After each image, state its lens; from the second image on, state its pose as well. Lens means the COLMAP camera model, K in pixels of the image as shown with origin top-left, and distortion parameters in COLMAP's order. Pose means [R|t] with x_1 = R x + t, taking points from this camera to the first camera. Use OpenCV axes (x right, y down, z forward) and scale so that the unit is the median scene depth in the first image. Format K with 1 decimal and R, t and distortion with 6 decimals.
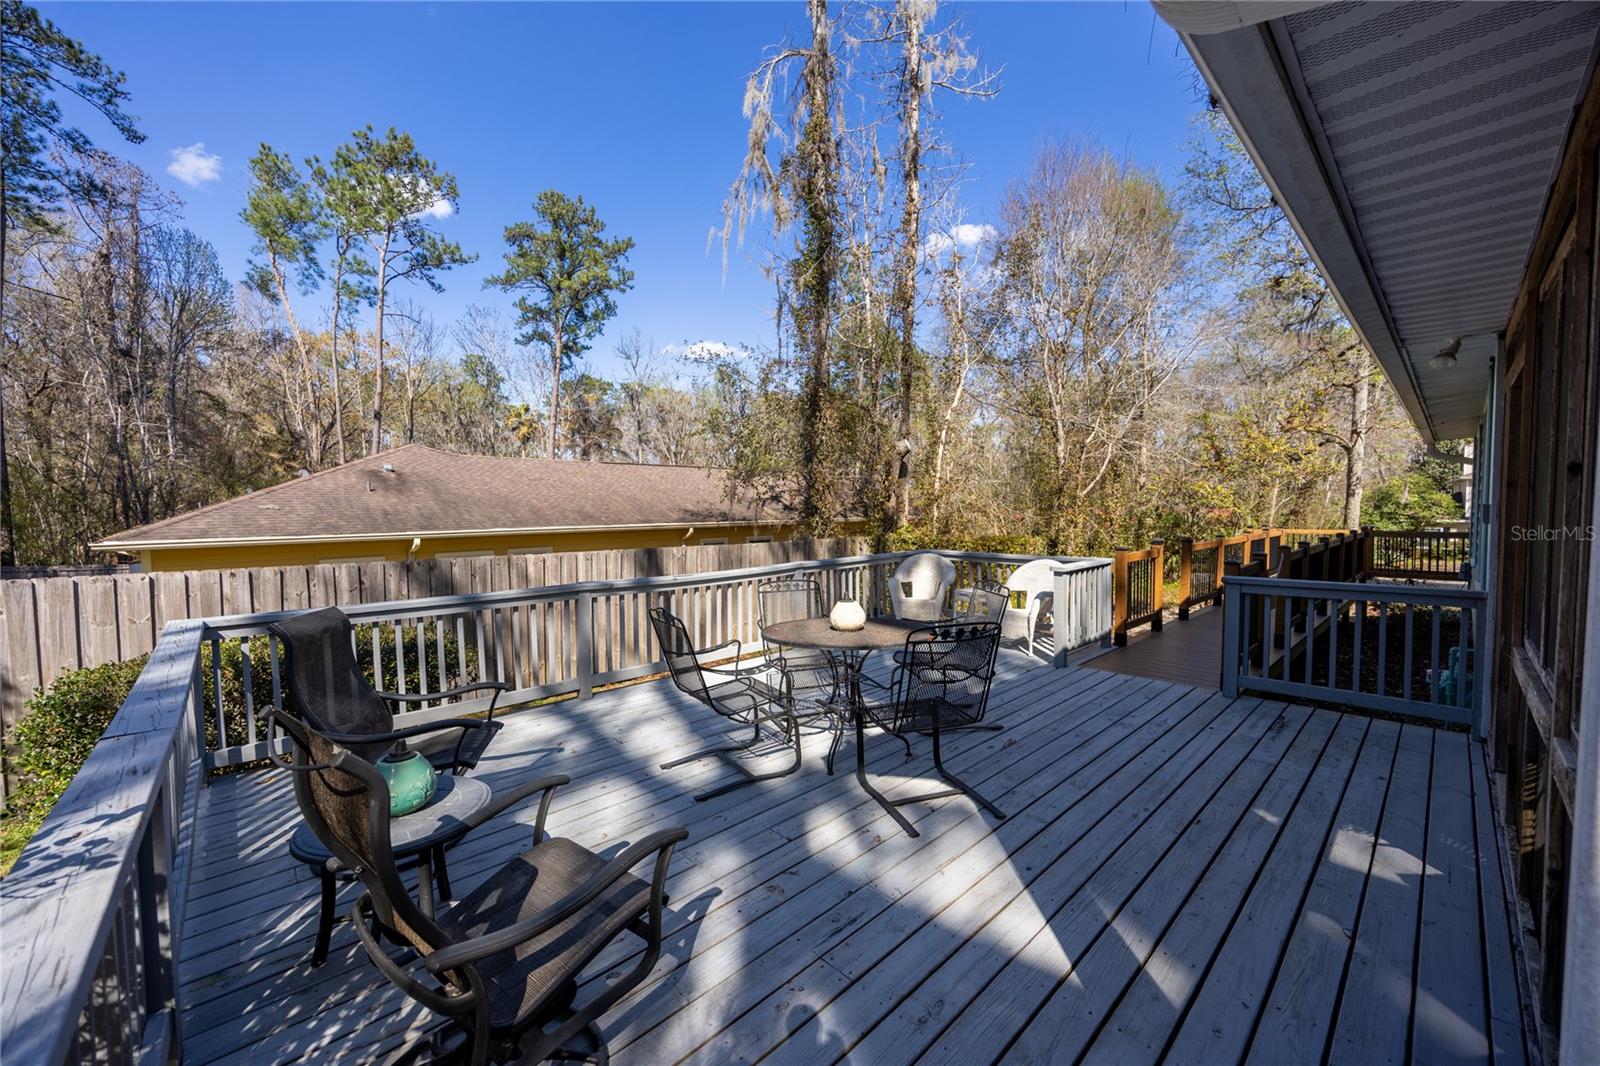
lens RADIAL K [[611.9, 0, 799.3], [0, 611.9, 539.3], [0, 0, 1]] dist [-0.009322, -0.000275]
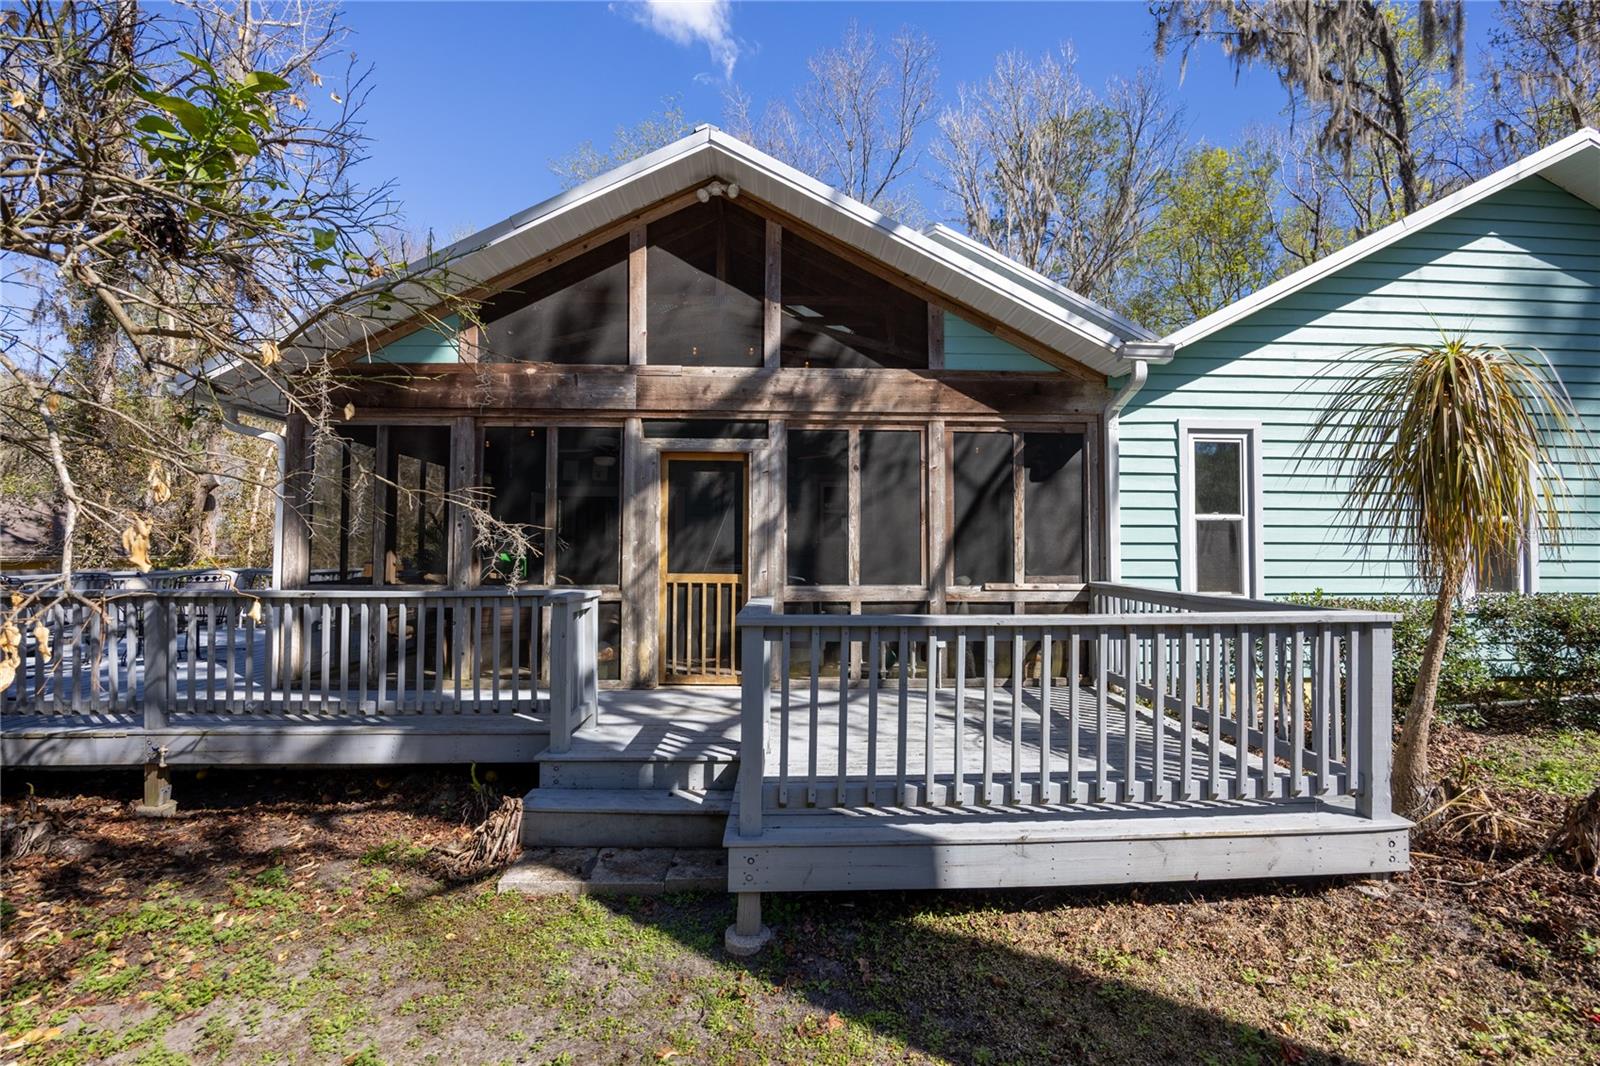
lens RADIAL K [[697.9, 0, 819.3], [0, 697.9, 529.3], [0, 0, 1]] dist [-0.020227, 0.001219]
pose [[0.641704, 0.035795, 0.766117, -0.018010], [0.030727, 0.996908, -0.072315, 0.014706], [-0.766337, 0.069946, 0.638620, -0.172888]]
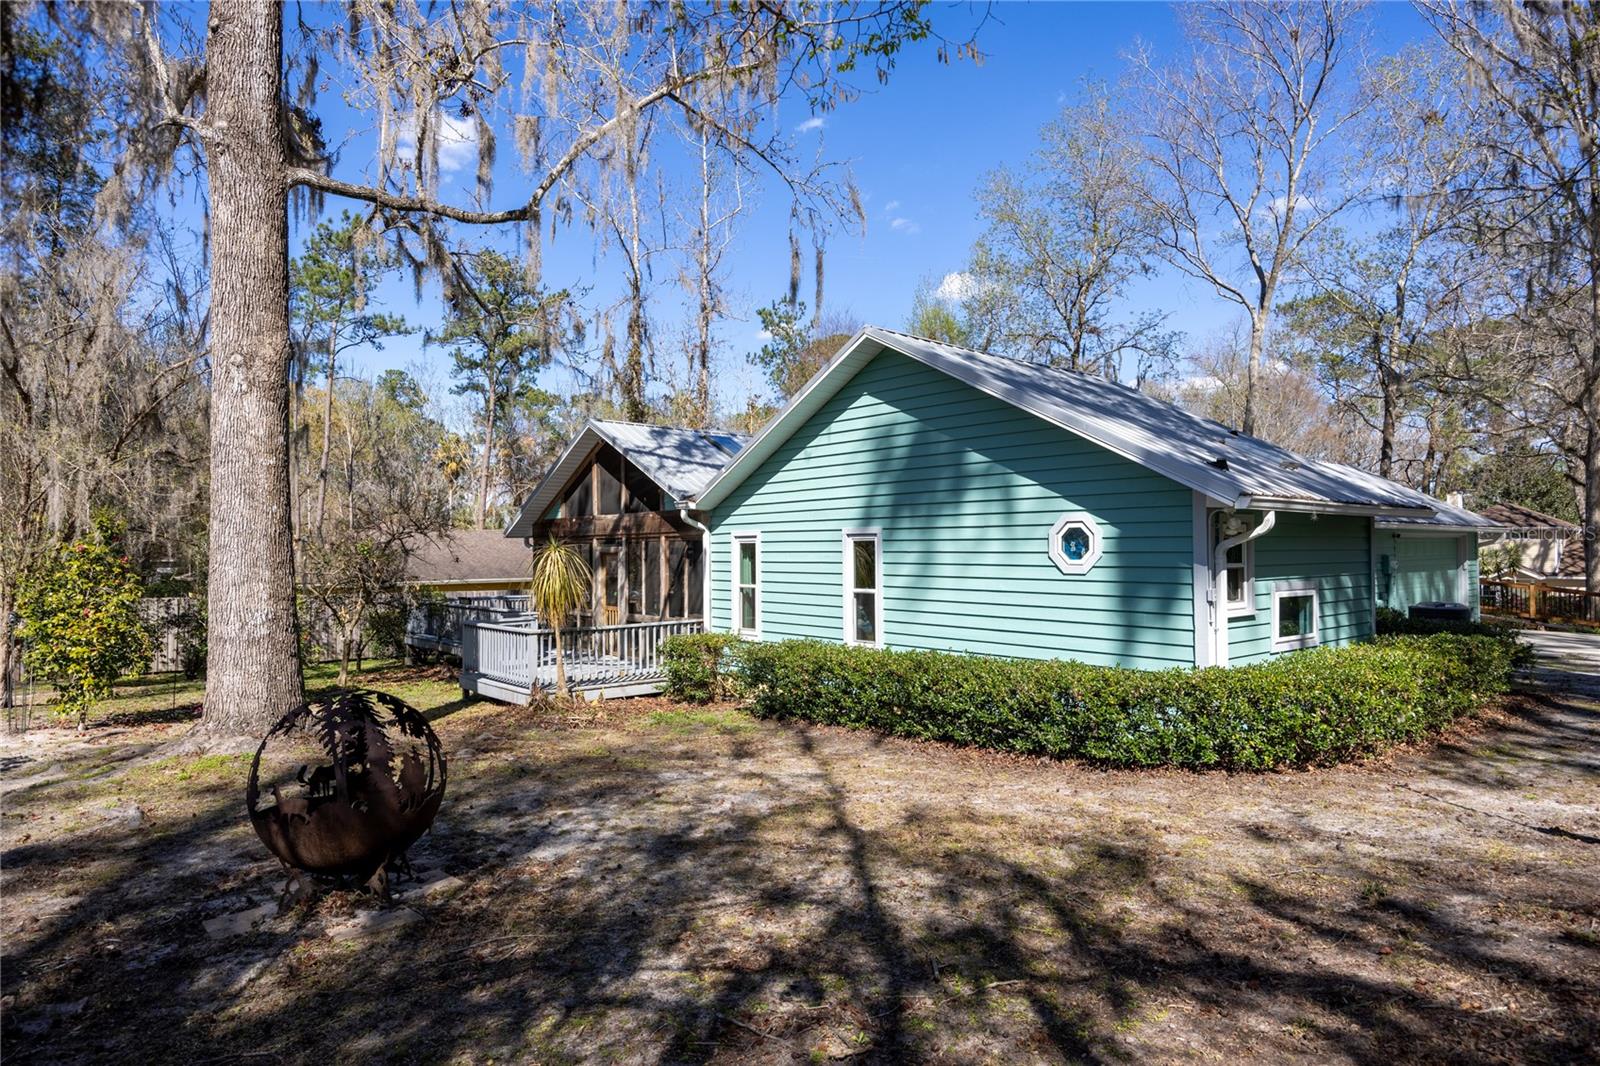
lens RADIAL K [[969.7, 0, 797.6], [0, 969.7, 522.1], [0, 0, 1]] dist [-0.010112, -0.000702]
pose [[0.997654, -0.003878, -0.068354, 0.220584], [-0.001377, 0.997056, -0.076665, 0.007111], [0.068450, 0.076579, 0.994711, -0.550292]]
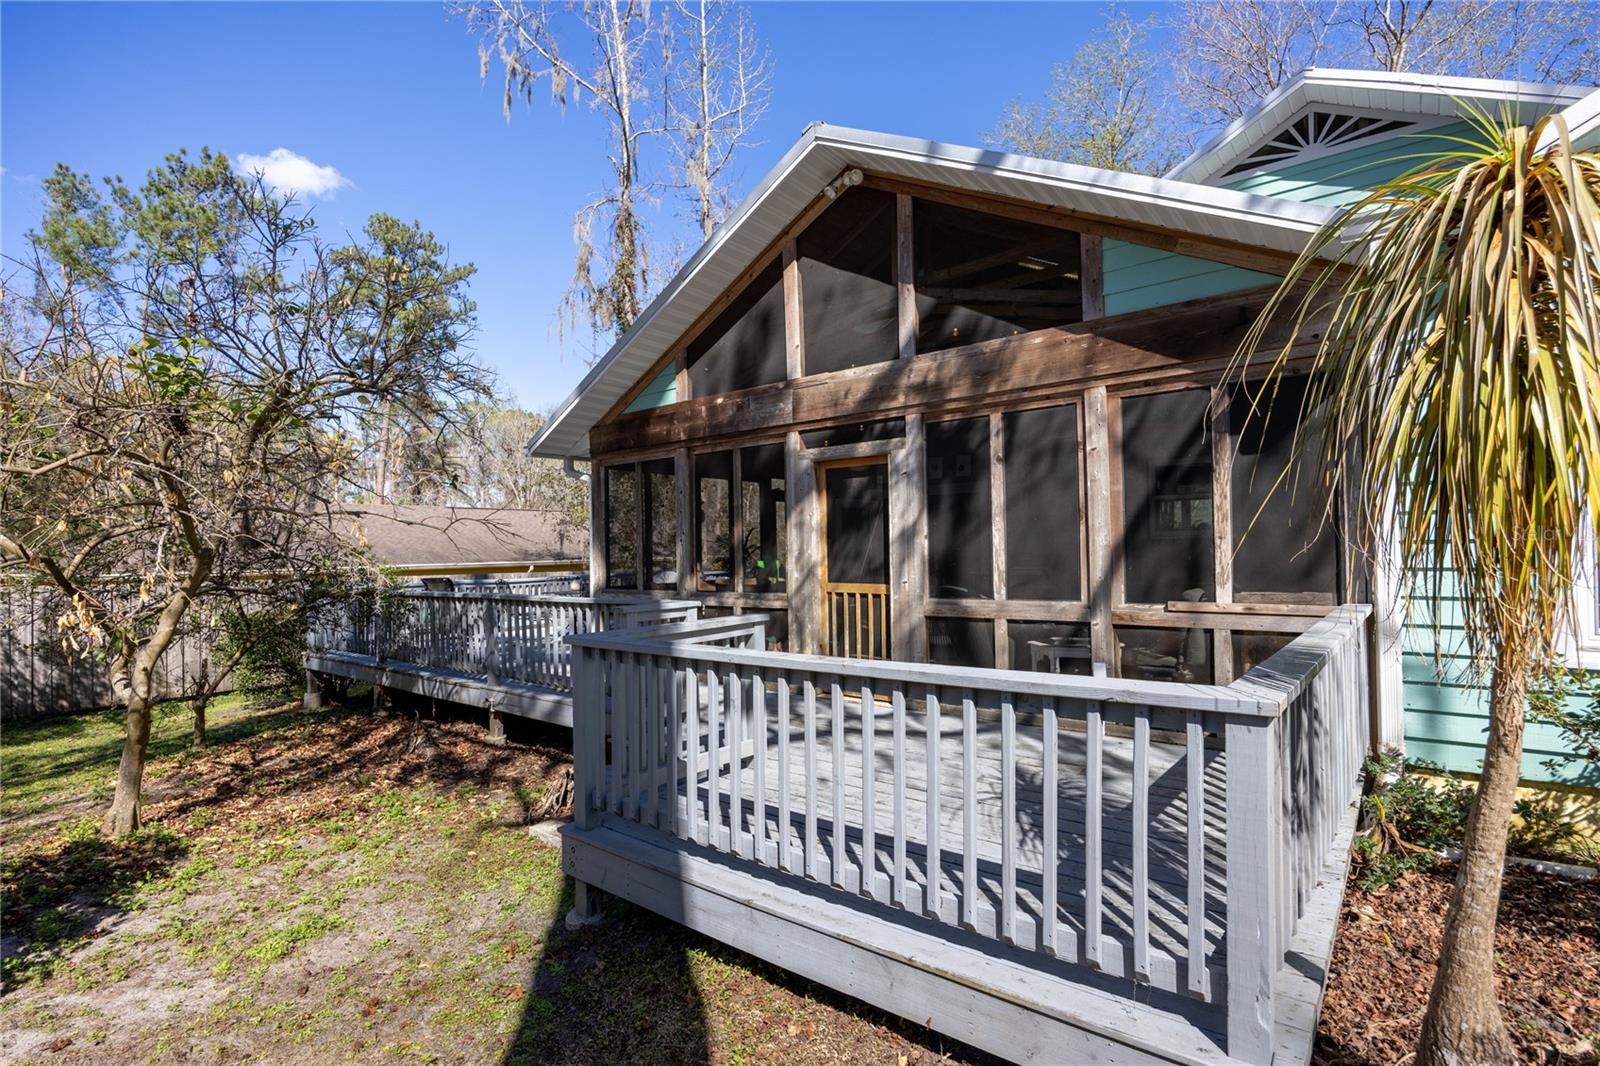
lens RADIAL K [[762.8, 0, 801.7], [0, 762.8, 541.6], [0, 0, 1]] dist [-0.009708, -0.001523]
pose [[0.989220, -0.012246, 0.145926, 0.051771], [0.020914, 0.998096, -0.058021, 0.012772], [-0.144938, 0.060447, 0.987593, -0.216686]]
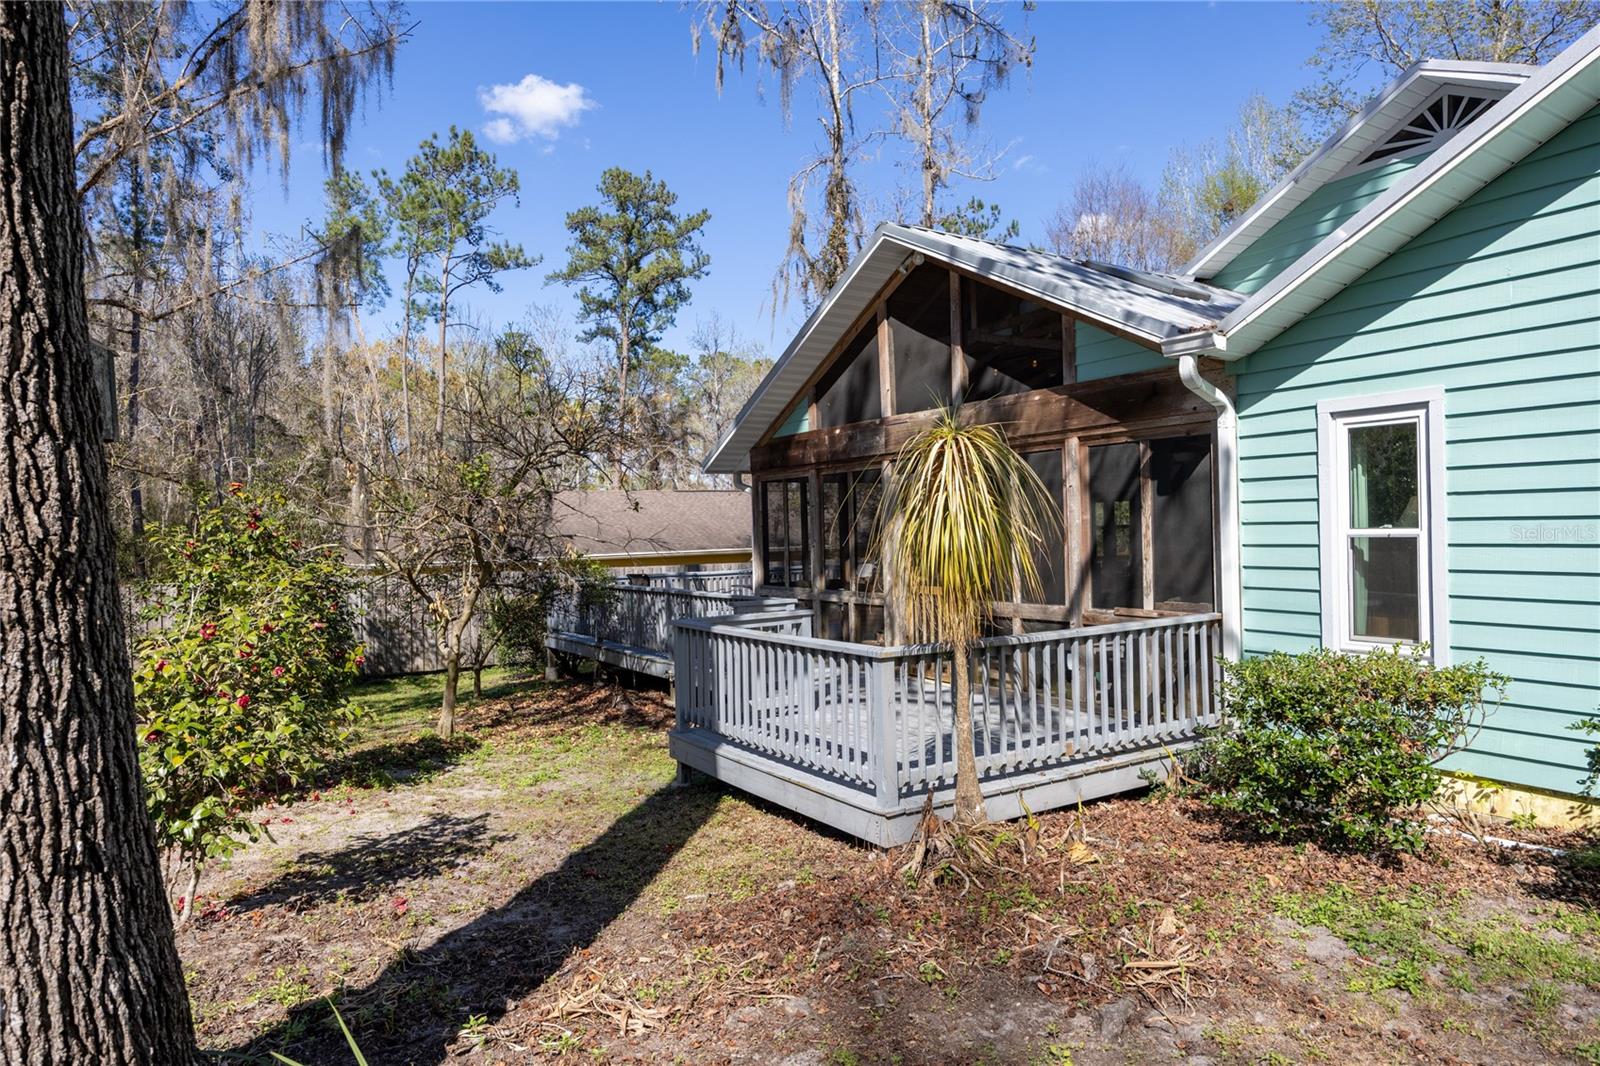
lens RADIAL K [[1002.2, 0, 794.0], [0, 1002.2, 538.8], [0, 0, 1]] dist [-0.013191, -0.000977]
pose [[0.980831, -0.018570, -0.193975, 0.105770], [0.011810, 0.999284, -0.035952, 0.008792], [0.194504, 0.032972, 0.980347, -0.326340]]
